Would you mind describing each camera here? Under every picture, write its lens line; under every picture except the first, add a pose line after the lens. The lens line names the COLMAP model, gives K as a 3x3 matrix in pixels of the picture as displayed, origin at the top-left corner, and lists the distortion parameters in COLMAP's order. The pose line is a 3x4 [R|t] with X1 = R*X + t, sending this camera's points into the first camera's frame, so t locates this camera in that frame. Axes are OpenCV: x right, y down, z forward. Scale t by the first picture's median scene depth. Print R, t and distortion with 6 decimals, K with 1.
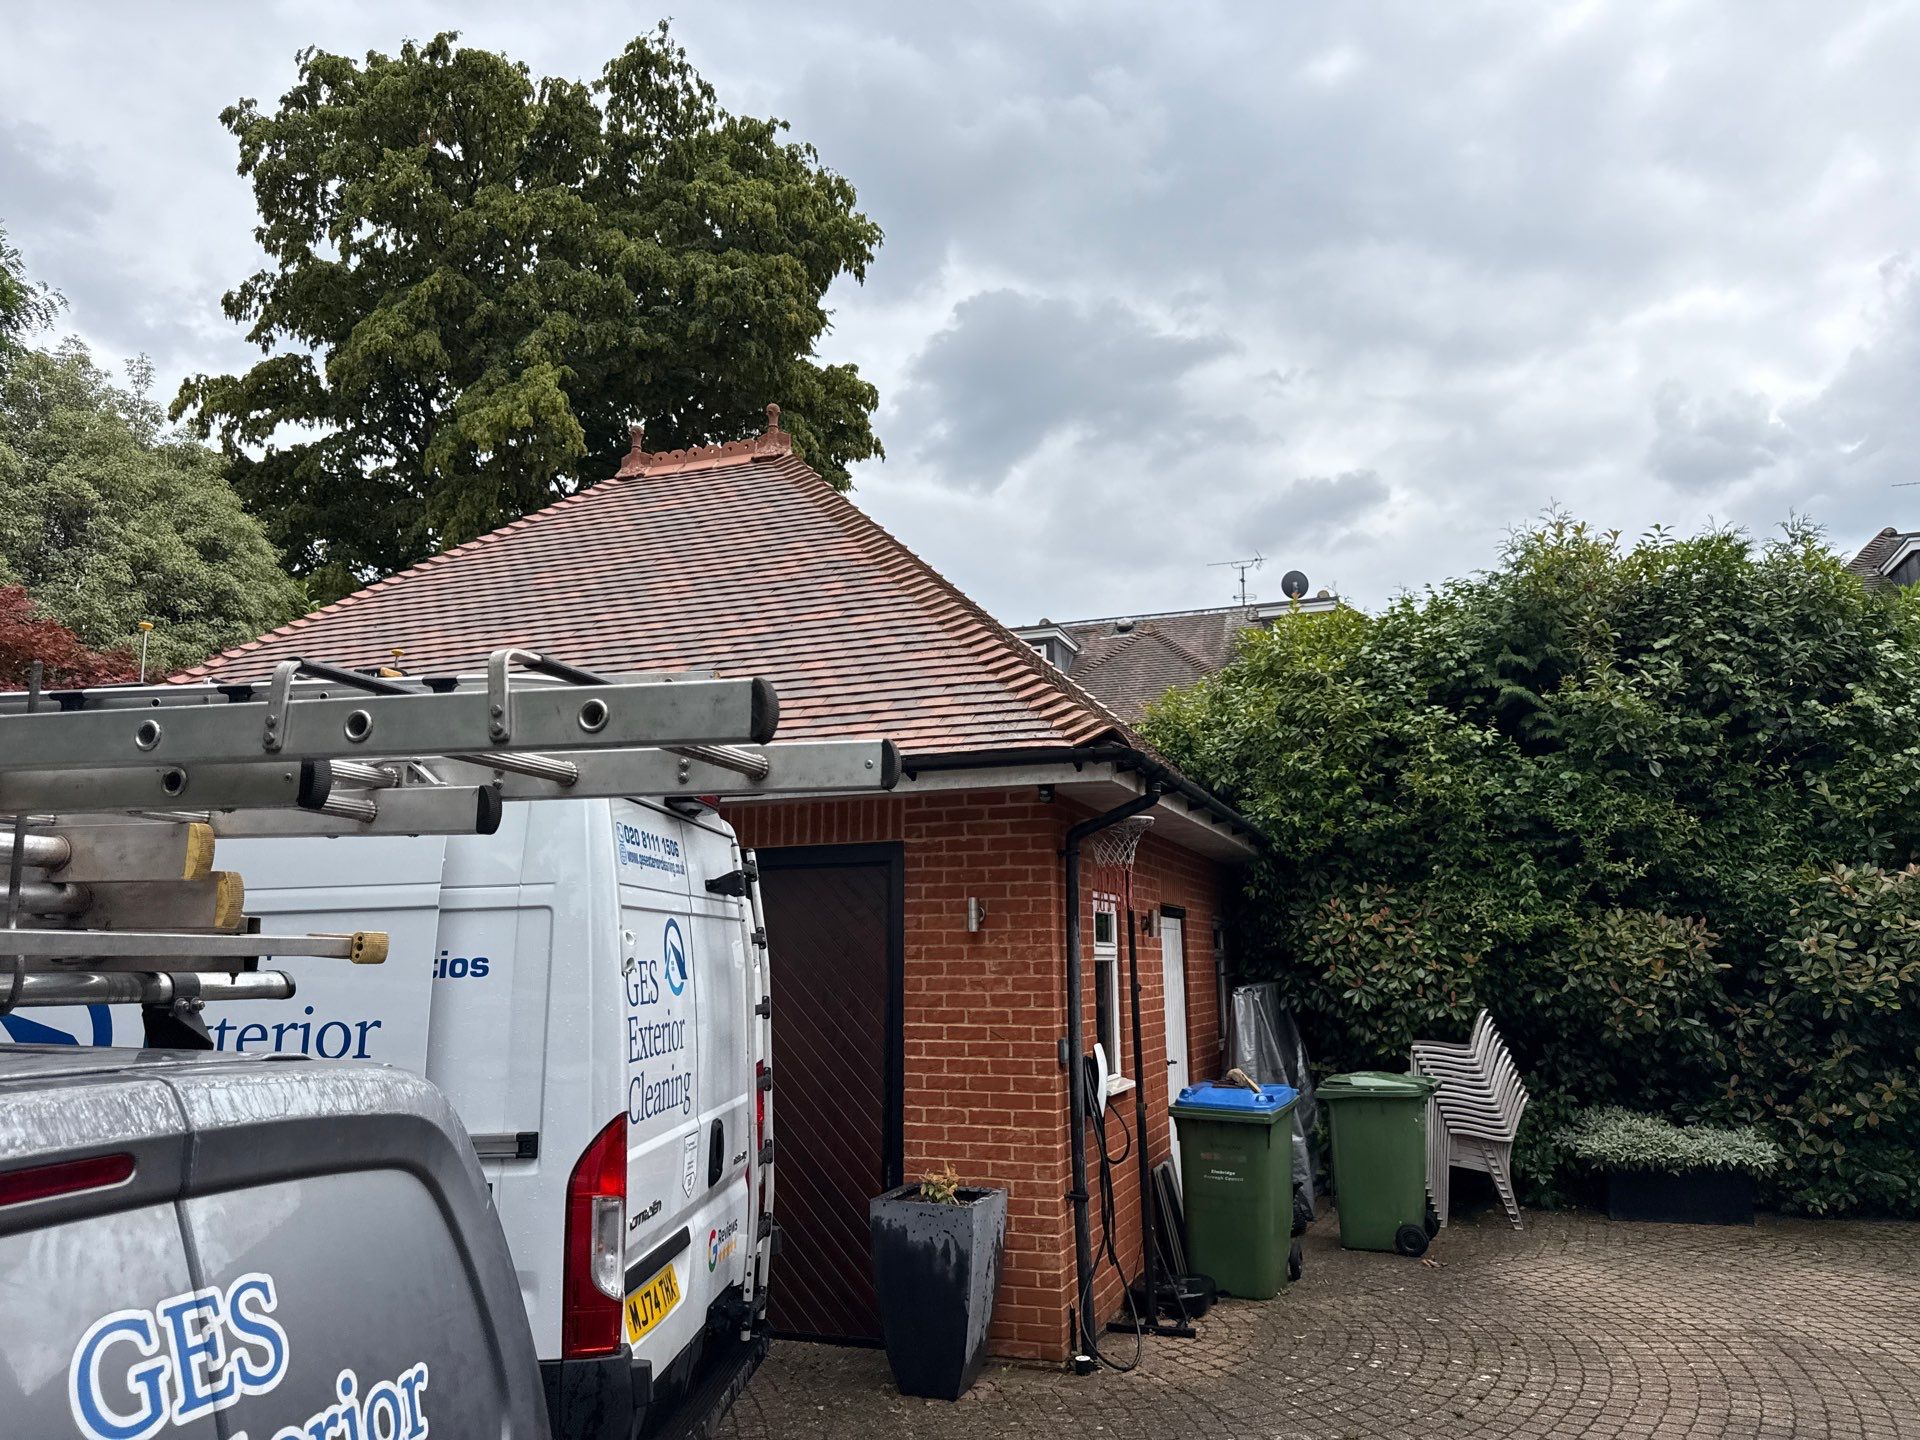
lens RADIAL K [[1318.5, 0, 985.6], [0, 1318.5, 730.9], [0, 0, 1]] dist [0.135759, -0.238634]
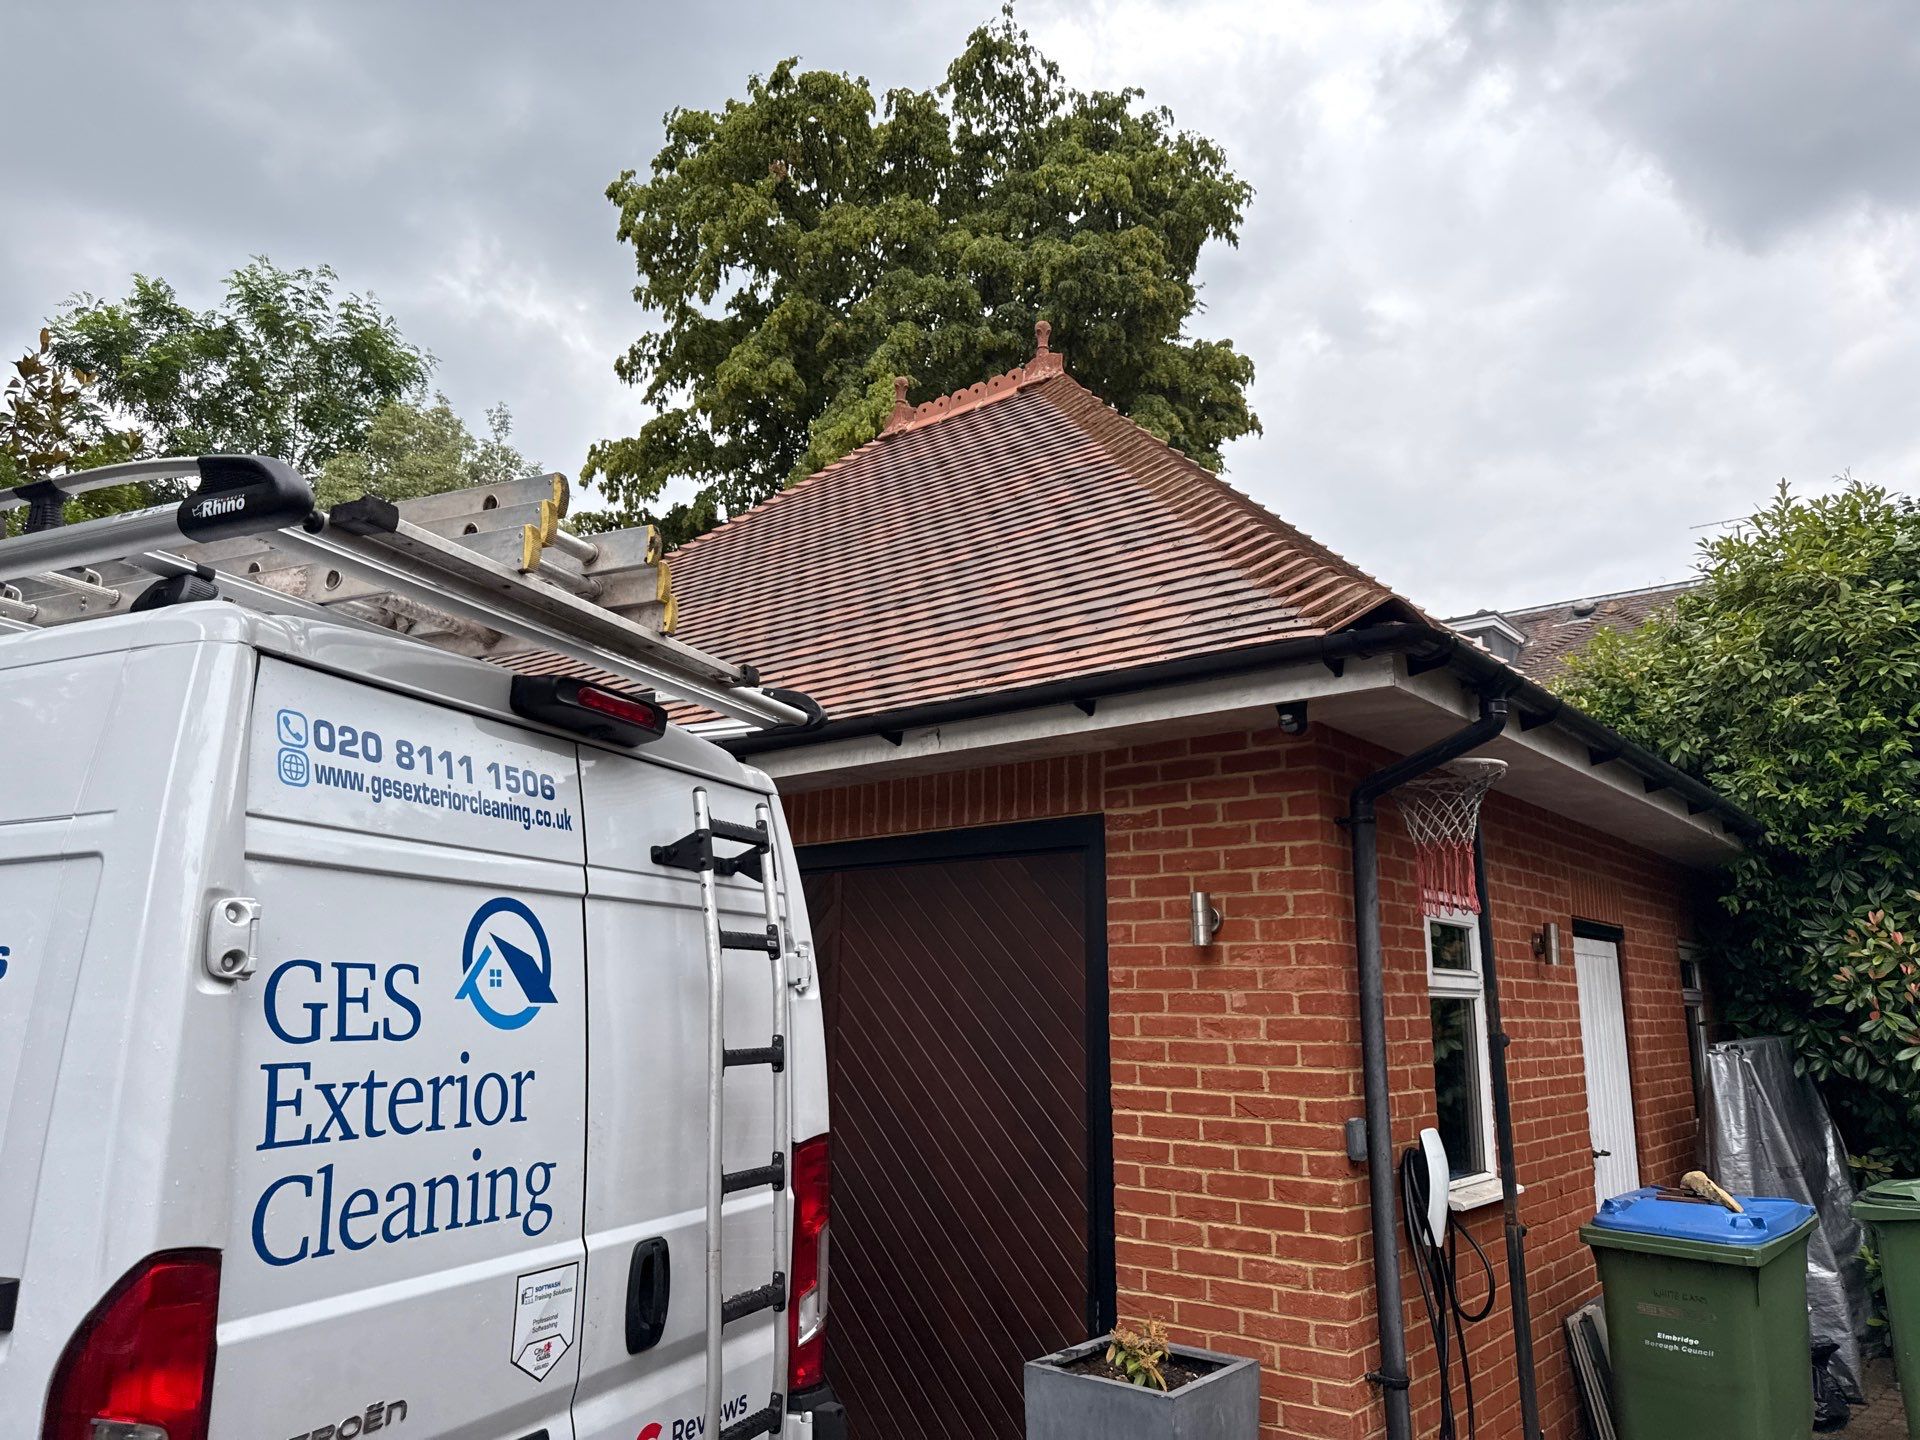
lens RADIAL K [[1385.9, 0, 960.0], [0, 1385.9, 720.0], [0, 0, 1]] dist [0.059297, -0.086399]
pose [[0.944457, -0.057753, -0.323520, 0.062291], [0.046687, 0.998032, -0.041869, 0.038487], [0.325302, 0.024439, 0.945294, 0.188983]]
